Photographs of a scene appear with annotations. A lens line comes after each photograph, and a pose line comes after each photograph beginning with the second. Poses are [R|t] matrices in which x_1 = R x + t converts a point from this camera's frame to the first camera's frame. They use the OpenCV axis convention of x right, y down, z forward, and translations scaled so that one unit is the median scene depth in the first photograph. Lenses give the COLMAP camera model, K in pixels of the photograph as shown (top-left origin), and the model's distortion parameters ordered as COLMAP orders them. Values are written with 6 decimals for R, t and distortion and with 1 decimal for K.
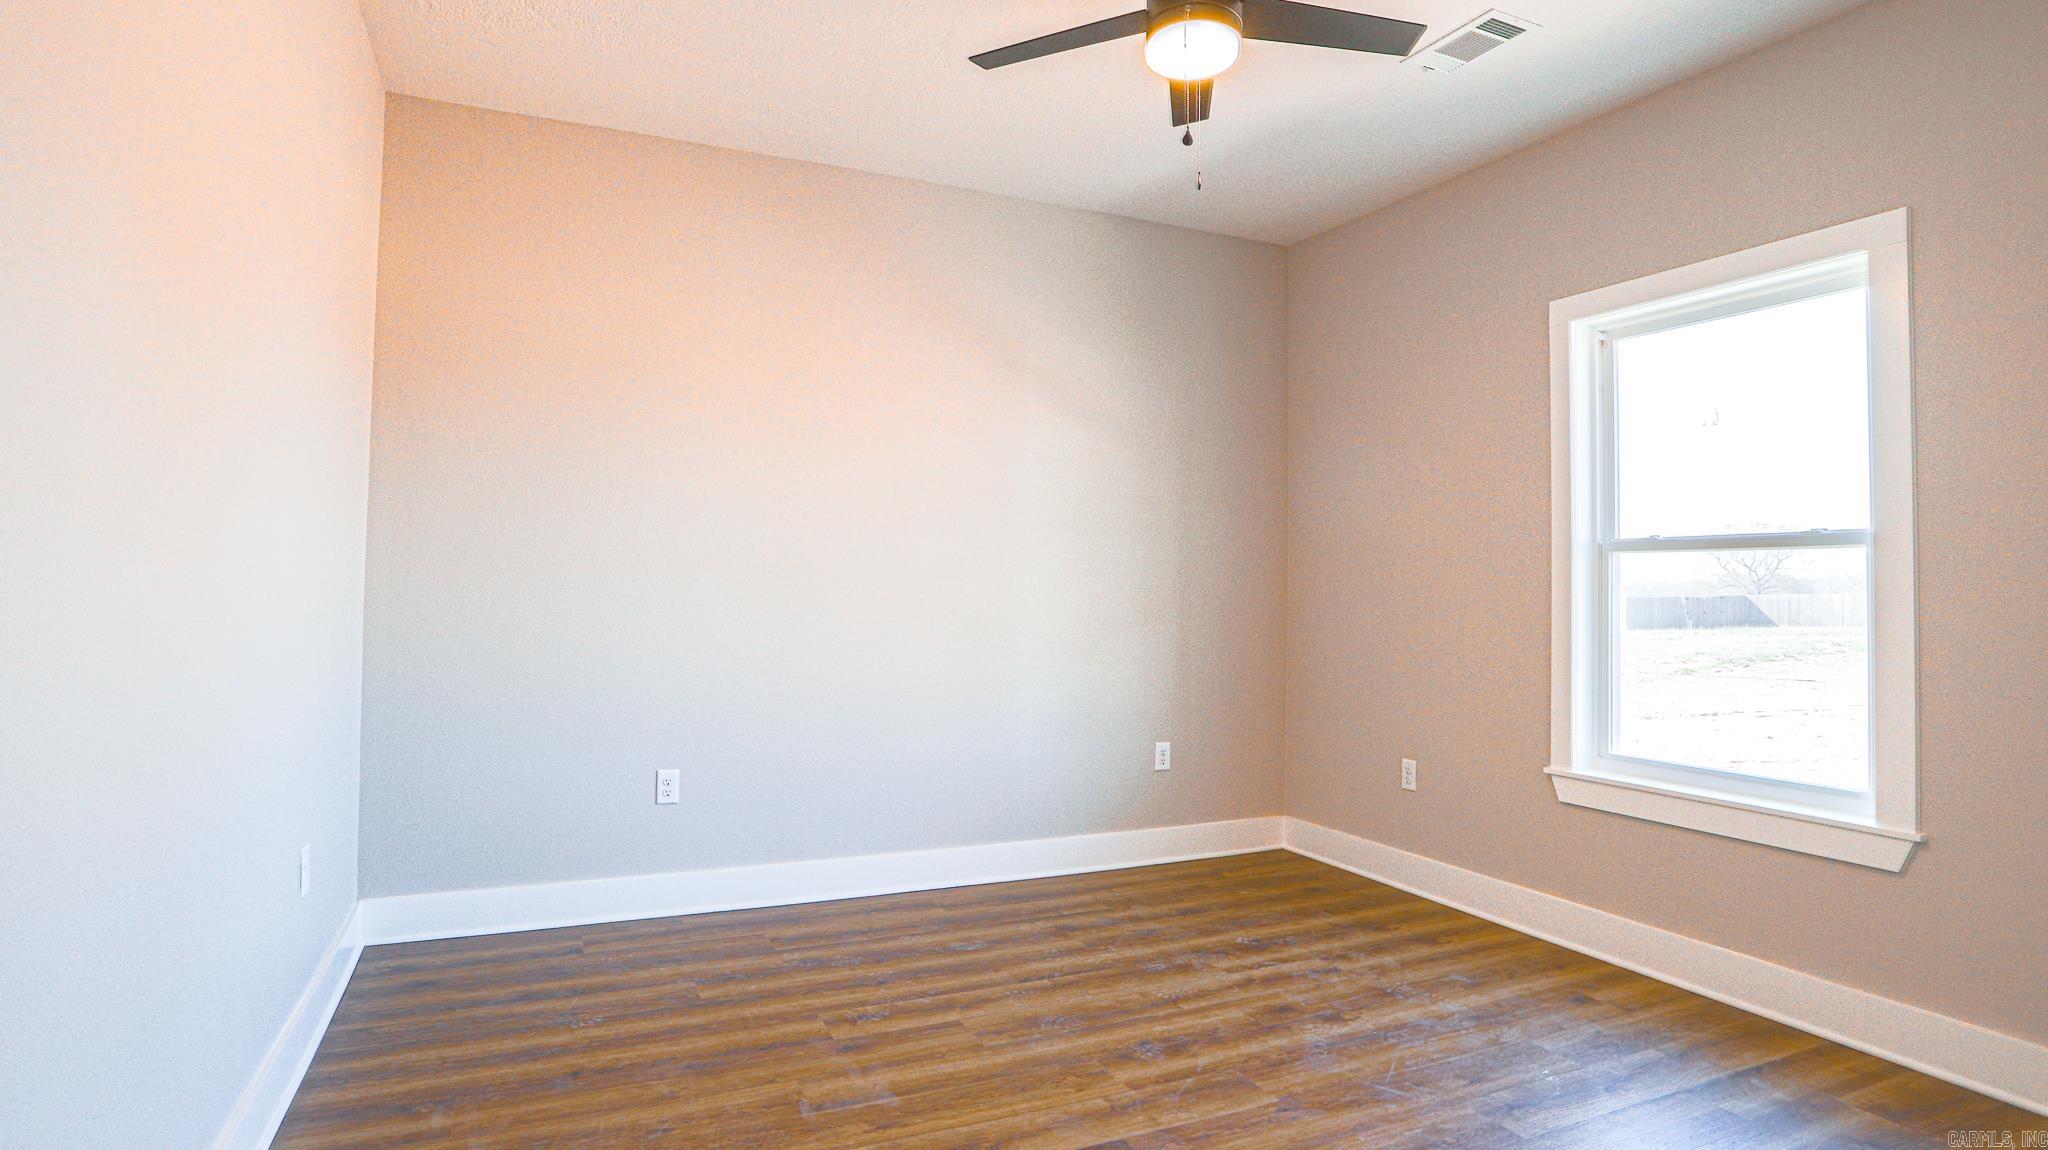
lens RADIAL K [[1055.7, 0, 1022.4], [0, 1055.7, 560.9], [0, 0, 1]] dist [-0.074528, 0.030178]
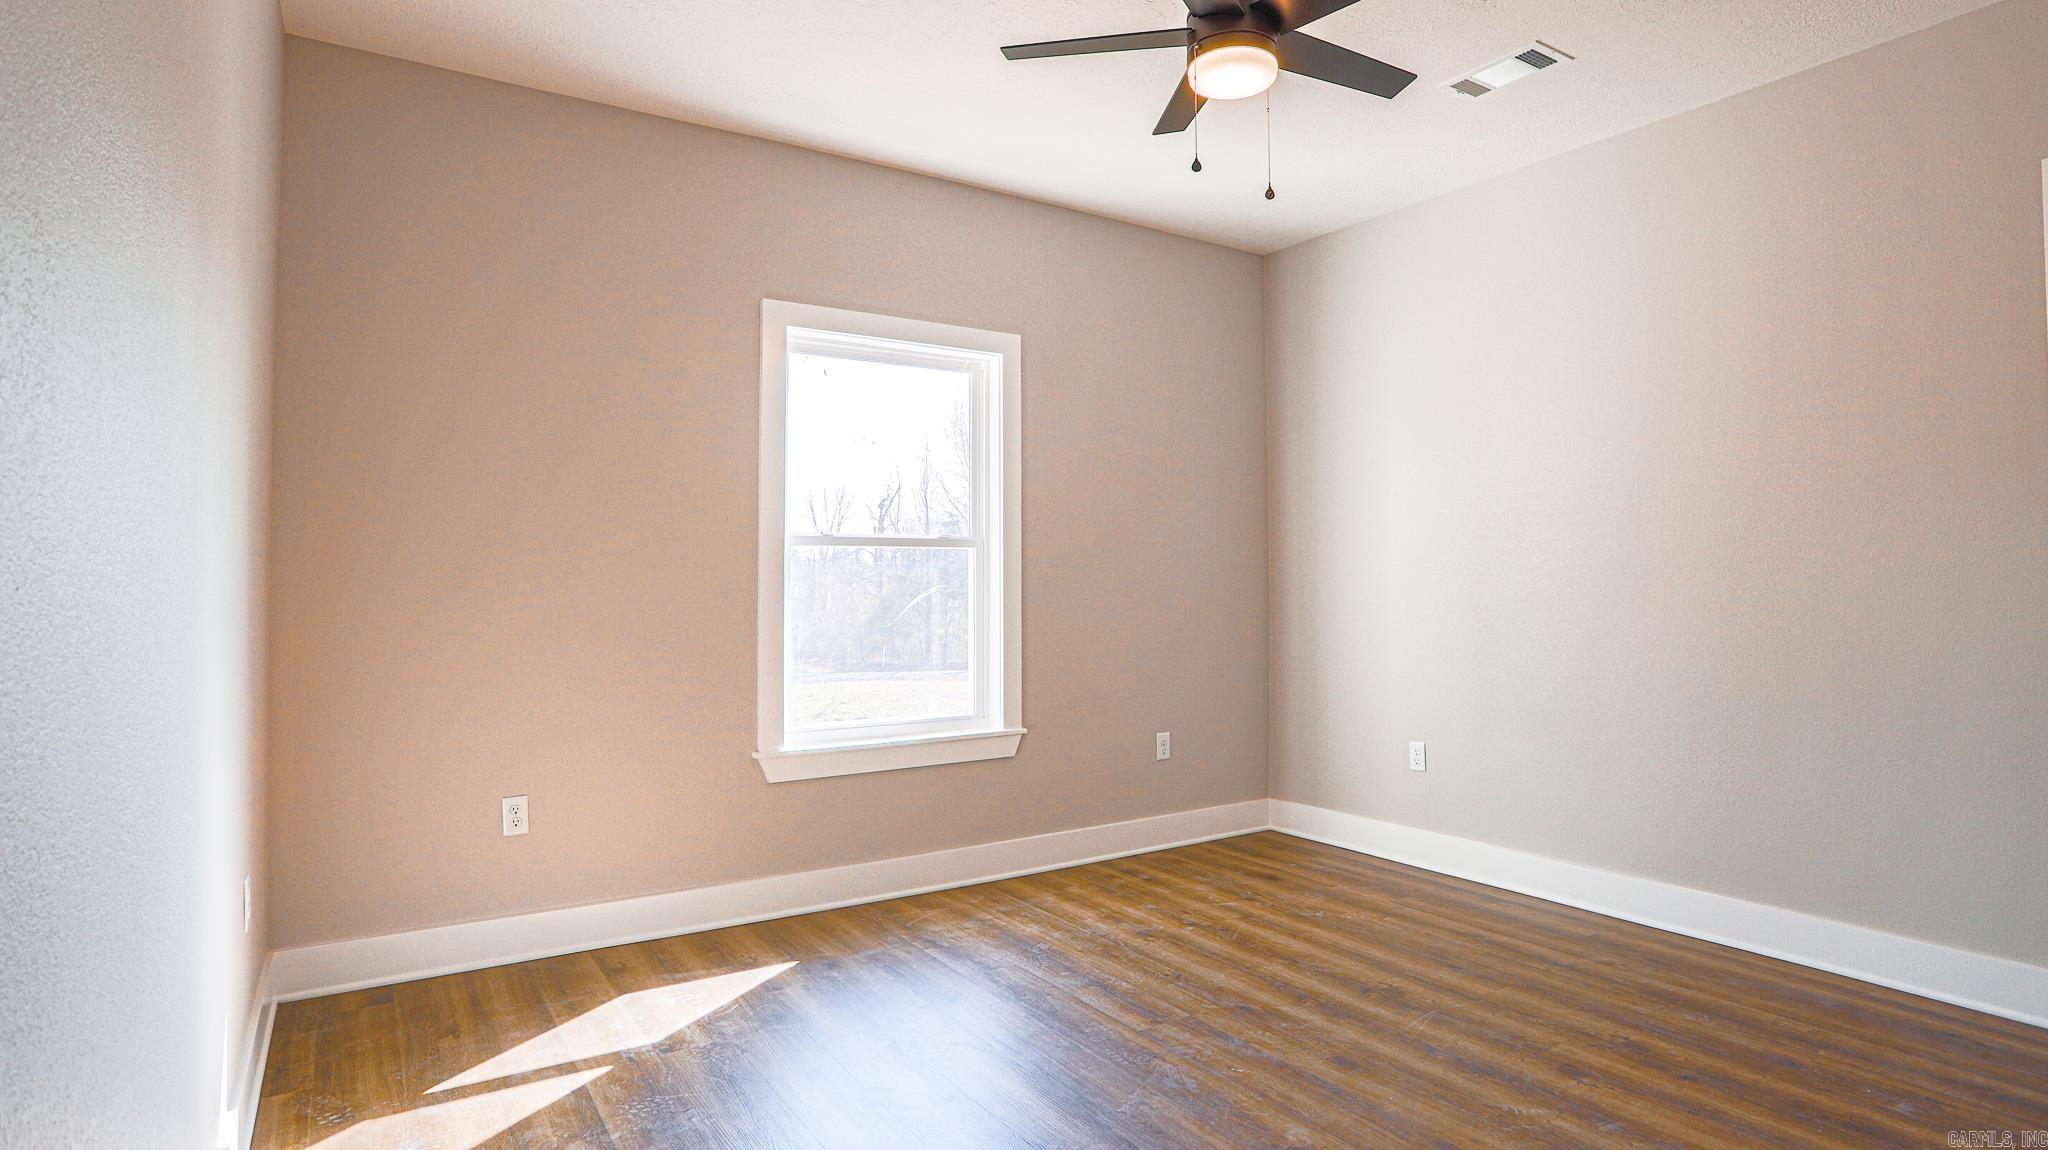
lens RADIAL K [[1055.7, 0, 1022.4], [0, 1055.7, 560.9], [0, 0, 1]] dist [-0.074528, 0.030178]
pose [[-0.131808, 0.007071, 0.991250, -0.691985], [-0.020926, 0.999732, -0.009914, 0.017742], [-0.991054, -0.022050, -0.131624, 1.098708]]
